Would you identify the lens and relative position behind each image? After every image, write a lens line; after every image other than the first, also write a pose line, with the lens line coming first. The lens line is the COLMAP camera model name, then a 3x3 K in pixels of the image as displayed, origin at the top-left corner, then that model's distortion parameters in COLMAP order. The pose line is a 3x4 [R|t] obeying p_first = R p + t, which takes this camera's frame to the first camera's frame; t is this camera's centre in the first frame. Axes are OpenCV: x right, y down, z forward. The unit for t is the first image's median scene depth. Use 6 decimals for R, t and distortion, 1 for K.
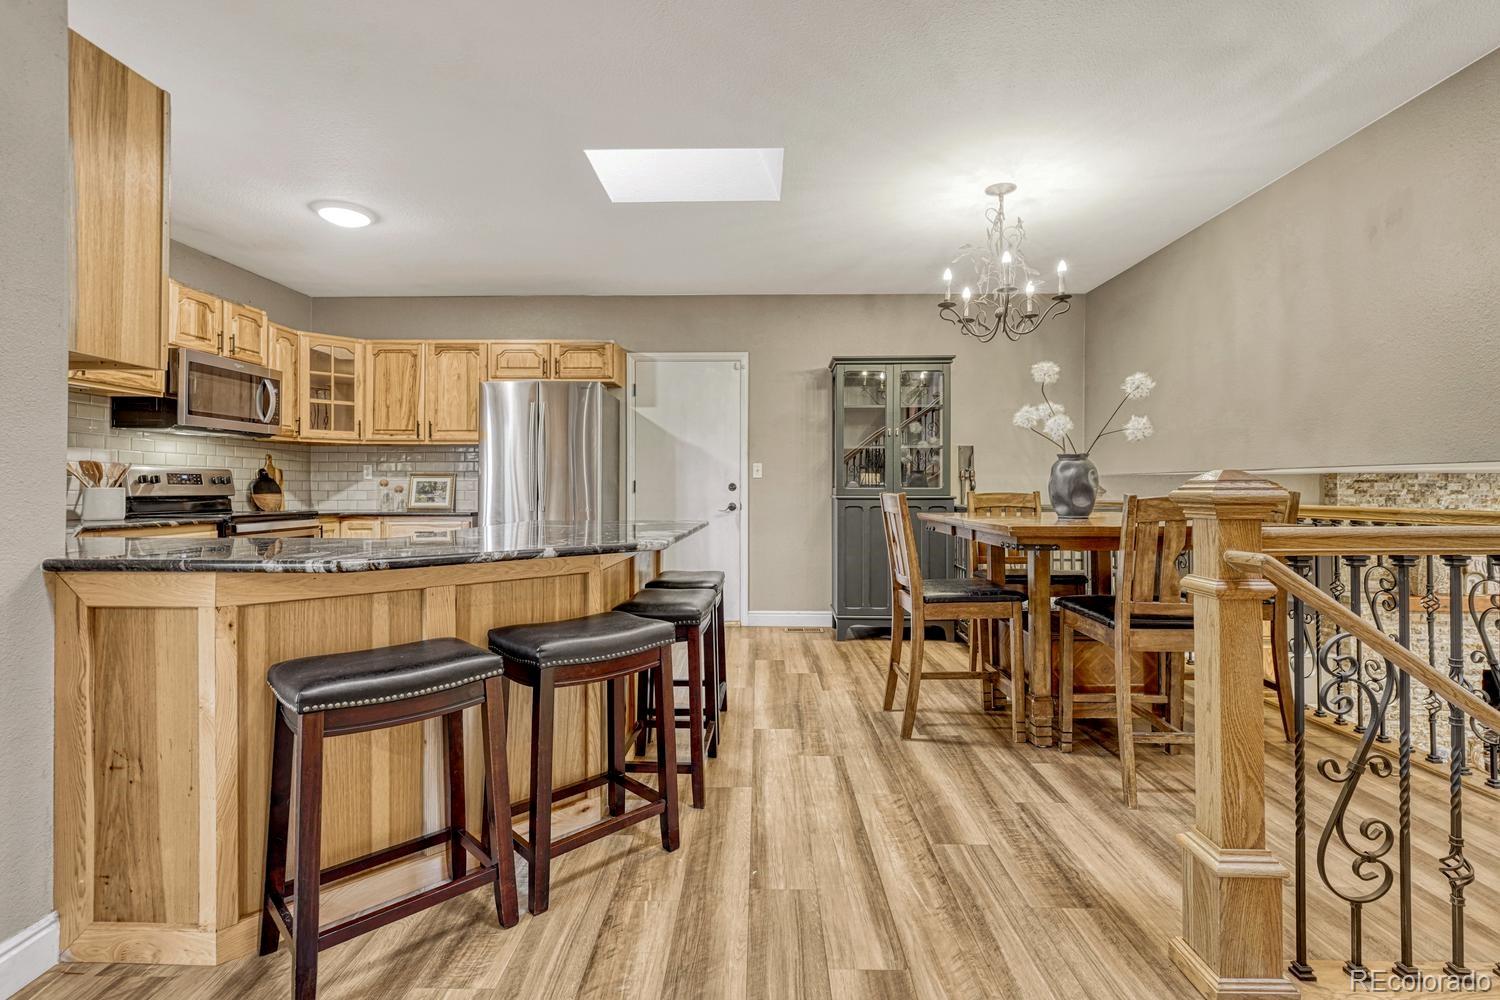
lens RADIAL K [[693.2, 0, 746.0], [0, 693.2, 481.2], [0, 0, 1]] dist [0.000682, -0.000122]
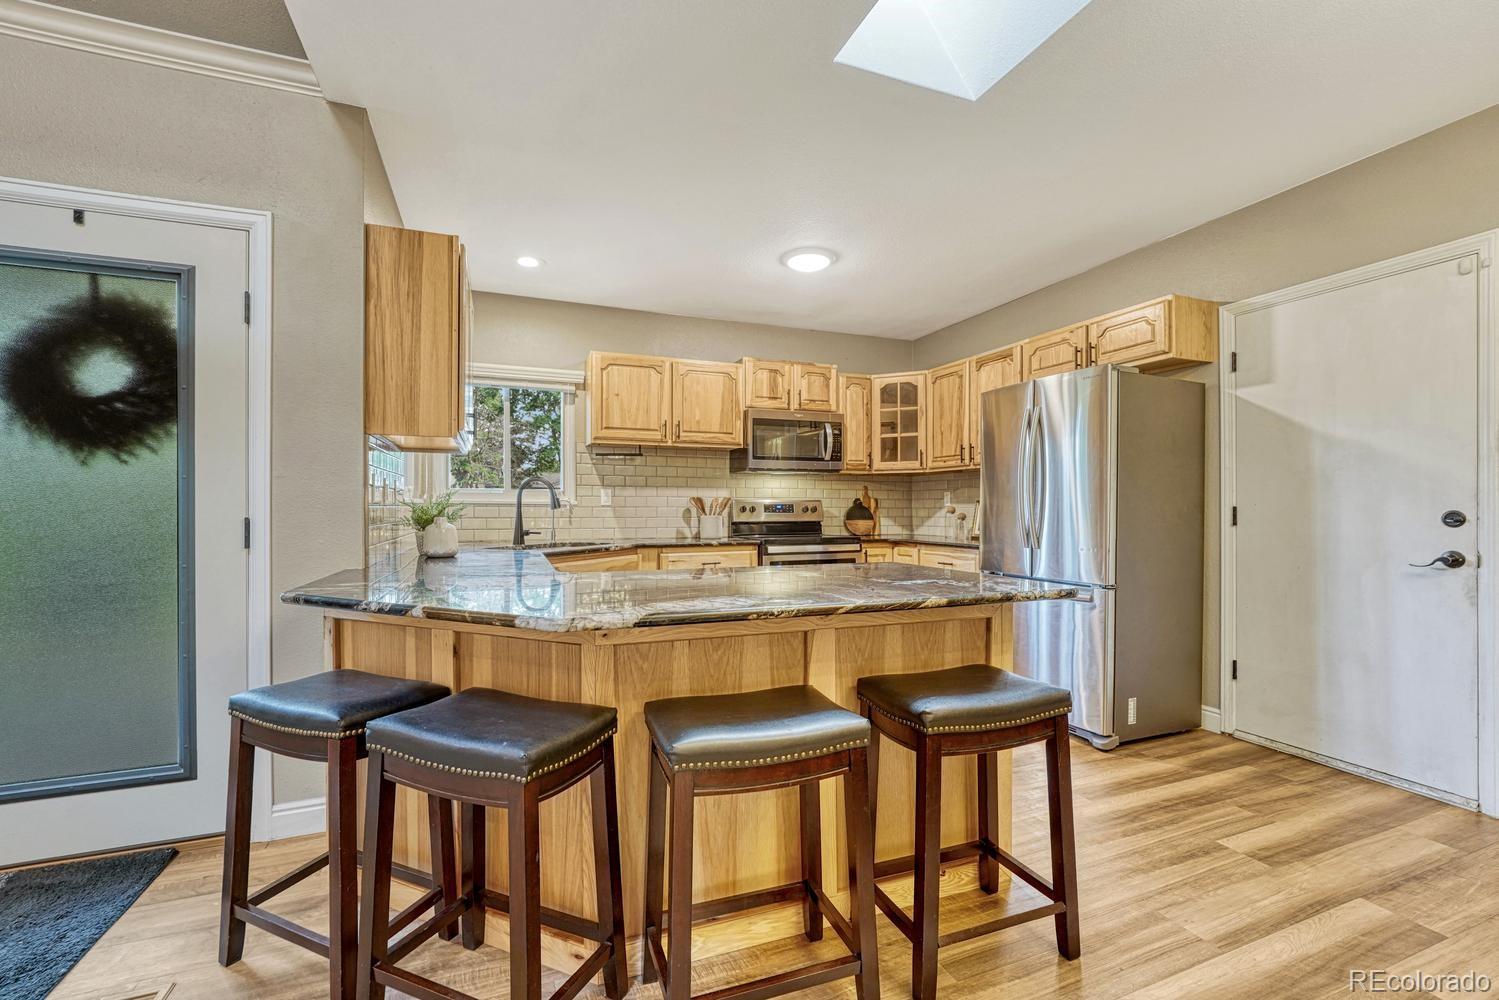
lens RADIAL K [[628.0, 0, 741.2], [0, 628.0, 510.2], [0, 0, 1]] dist [-0.011242, 0.000104]
pose [[0.383128, 0.001145, -0.923695, 0.206576], [0.011102, 0.999921, 0.005844, -0.006350], [0.923629, -0.012494, 0.383085, 0.406061]]
